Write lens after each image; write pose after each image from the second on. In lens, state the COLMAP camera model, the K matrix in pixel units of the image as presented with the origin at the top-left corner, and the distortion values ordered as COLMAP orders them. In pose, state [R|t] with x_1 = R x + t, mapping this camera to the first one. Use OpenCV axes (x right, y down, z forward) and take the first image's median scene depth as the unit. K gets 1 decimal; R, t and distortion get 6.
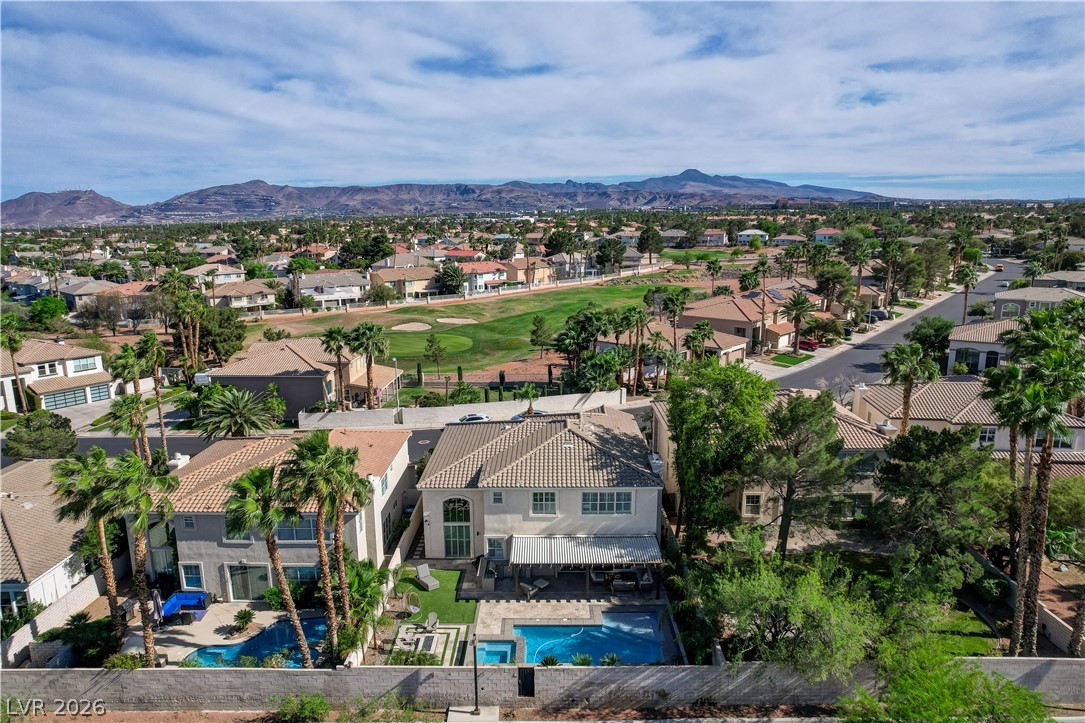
lens RADIAL K [[696.2, 0, 542.5], [0, 696.2, 361.5], [0, 0, 1]] dist [-0.094143, 0.080704]
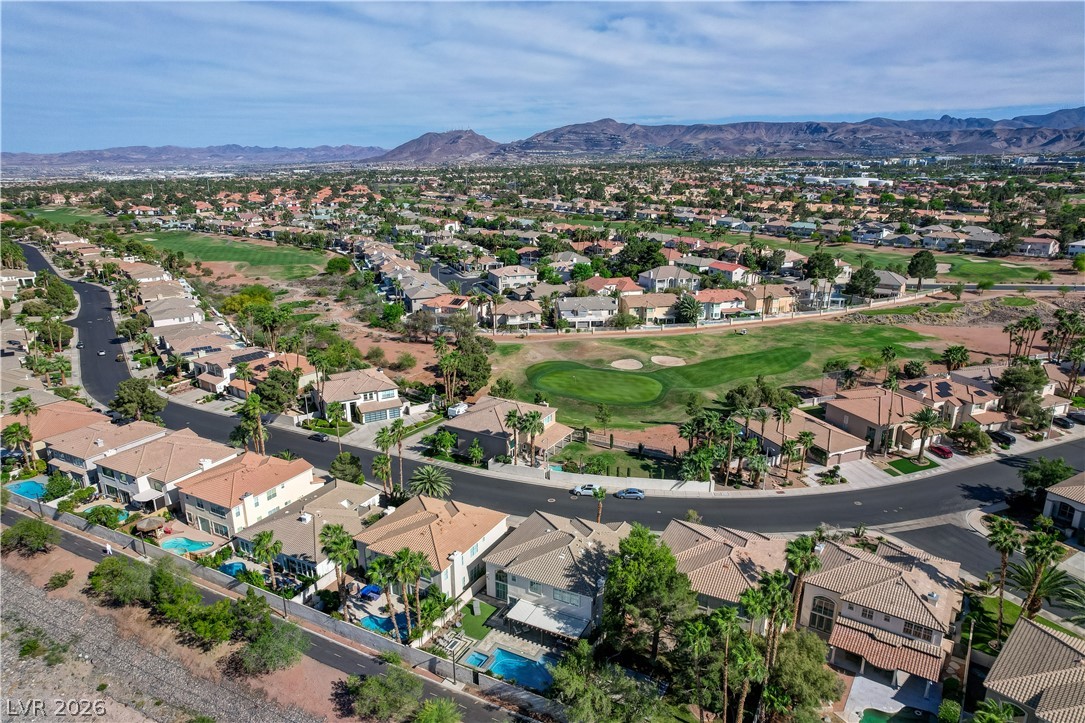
lens RADIAL K [[701.5, 0, 542.5], [0, 701.5, 361.5], [0, 0, 1]] dist [-0.080131, 0.090227]
pose [[0.885349, 0.135608, -0.444710, 0.174542], [-0.091657, 0.988655, 0.119001, -0.141056], [0.455802, -0.064596, 0.887734, -0.139218]]
